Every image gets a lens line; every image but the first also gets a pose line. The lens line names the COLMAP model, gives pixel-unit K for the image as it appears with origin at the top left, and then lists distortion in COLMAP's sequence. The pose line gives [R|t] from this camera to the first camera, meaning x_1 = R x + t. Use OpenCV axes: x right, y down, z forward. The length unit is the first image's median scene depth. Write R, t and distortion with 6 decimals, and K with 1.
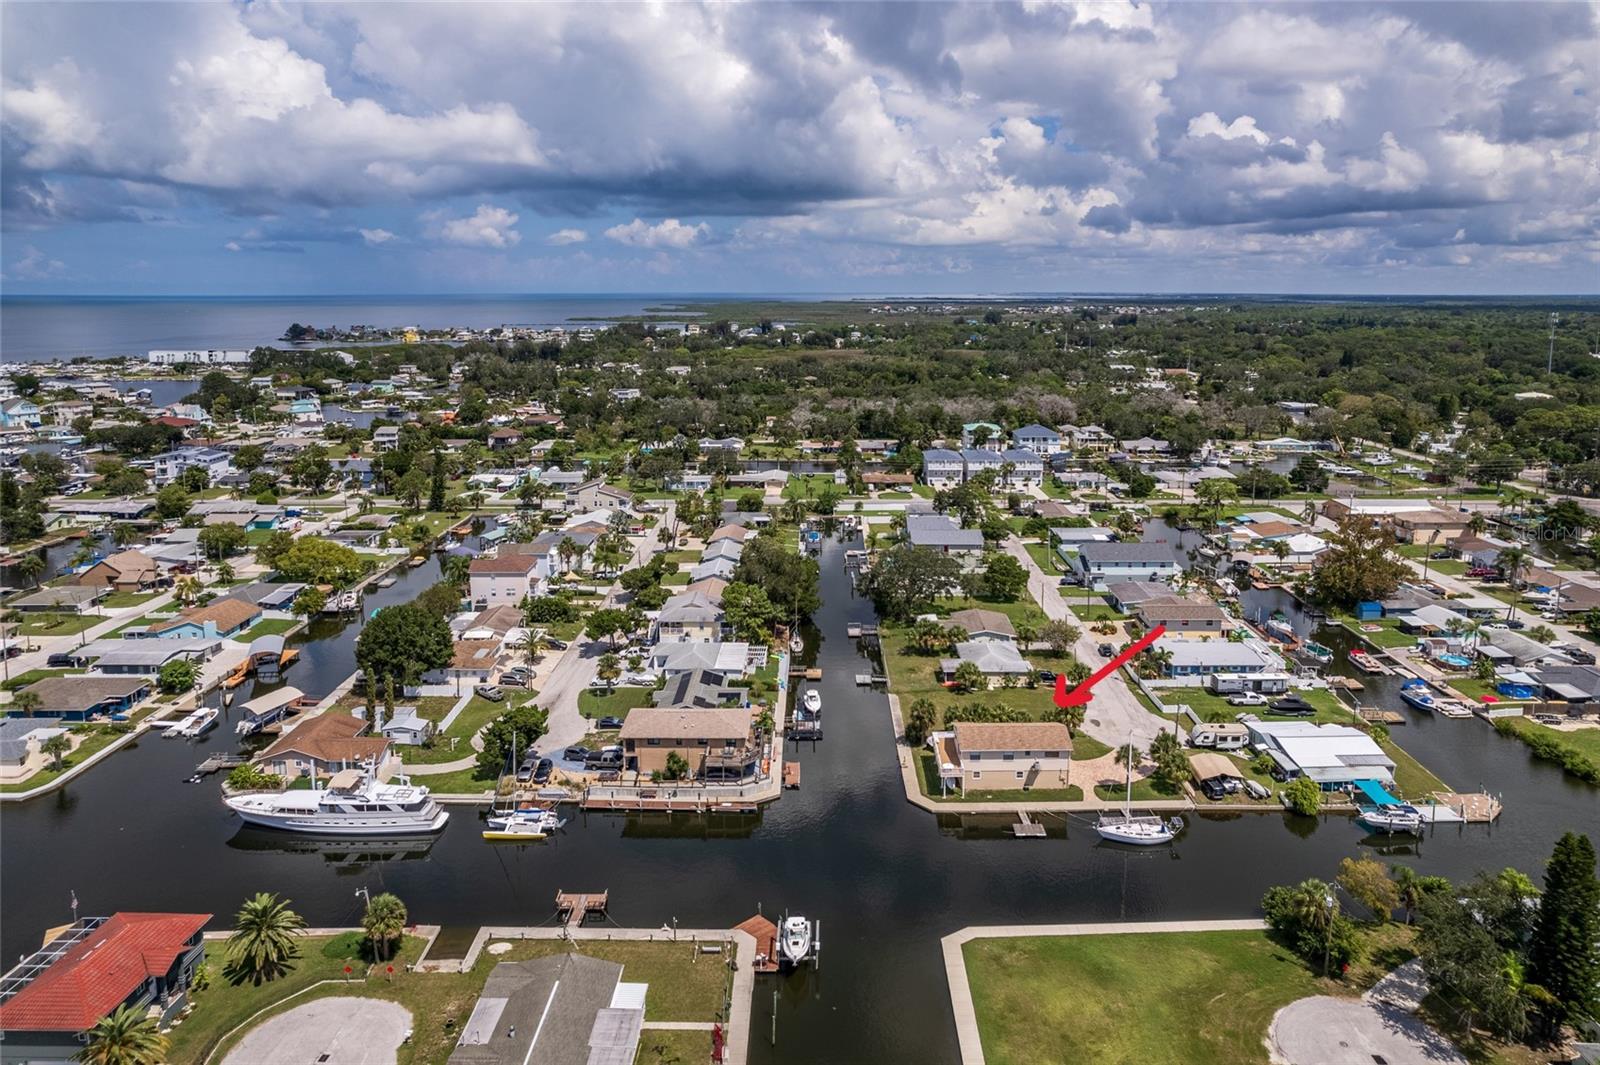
lens RADIAL K [[1049.2, 0, 800.0], [0, 1049.2, 532.5], [0, 0, 1]] dist [-0.078161, 0.075728]
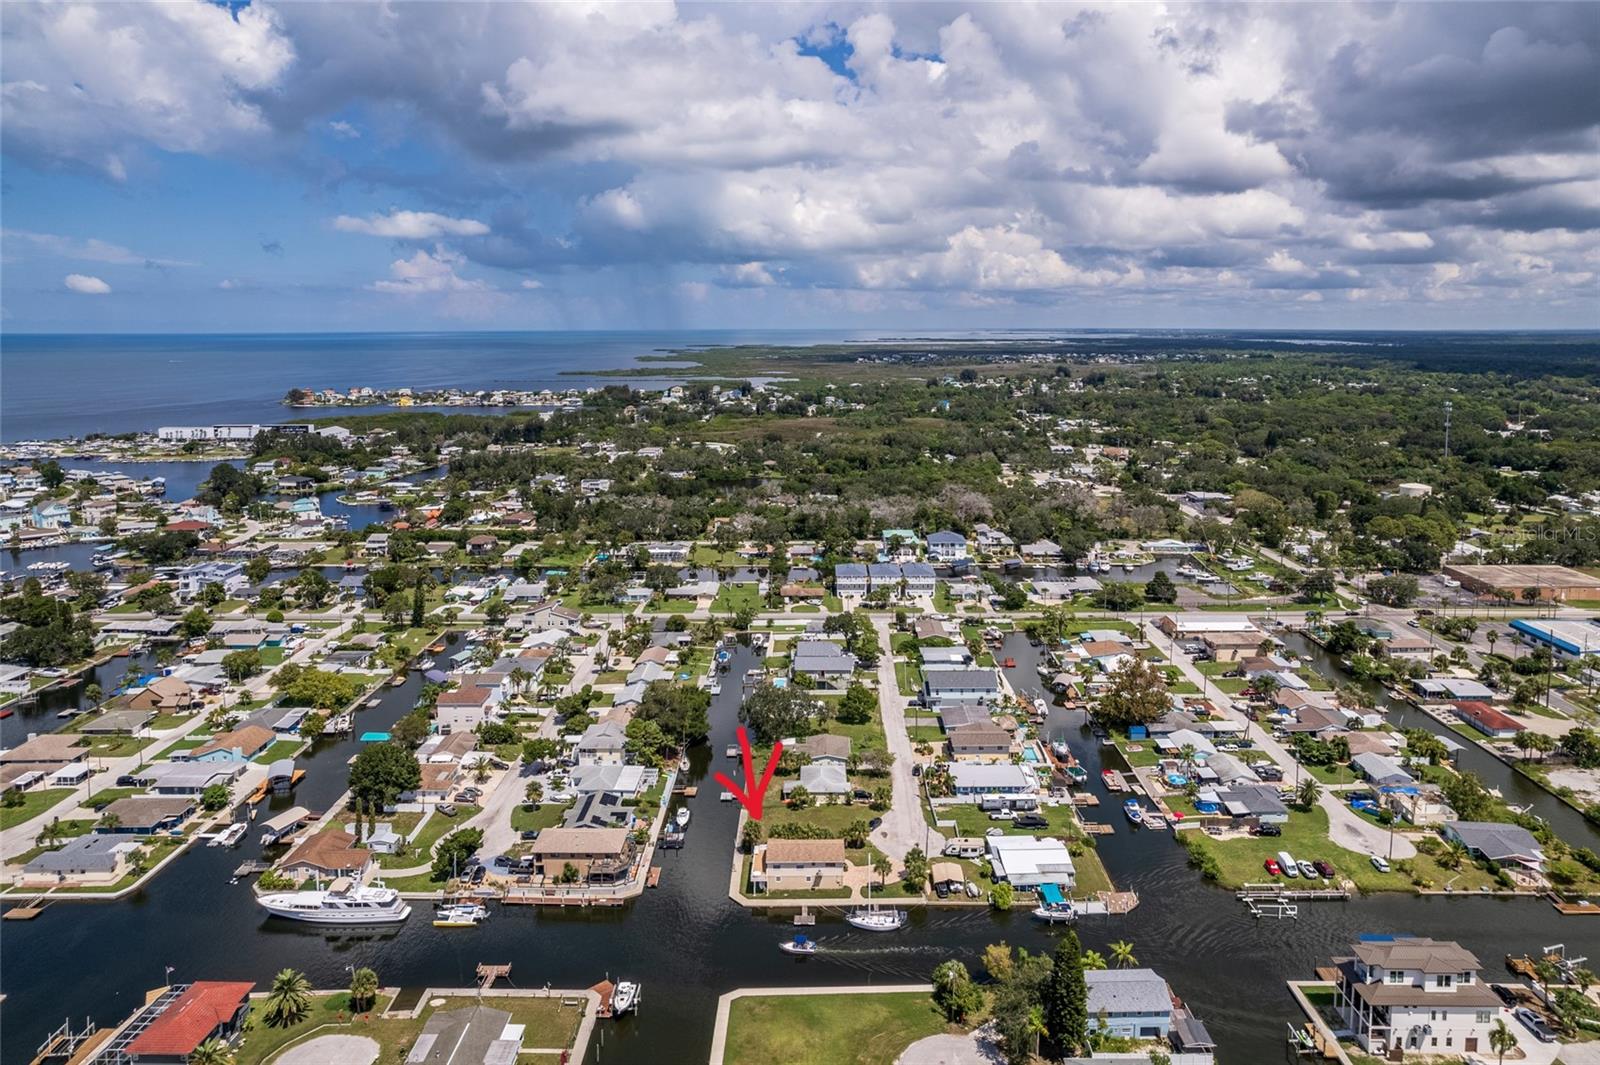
lens RADIAL K [[1049.2, 0, 800.0], [0, 1049.2, 532.5], [0, 0, 1]] dist [-0.078161, 0.075728]
pose [[0.999990, -0.002099, 0.003906, 0.158604], [0.002234, 0.999386, -0.034973, -0.158720], [-0.003830, 0.034981, 0.999381, -0.367504]]
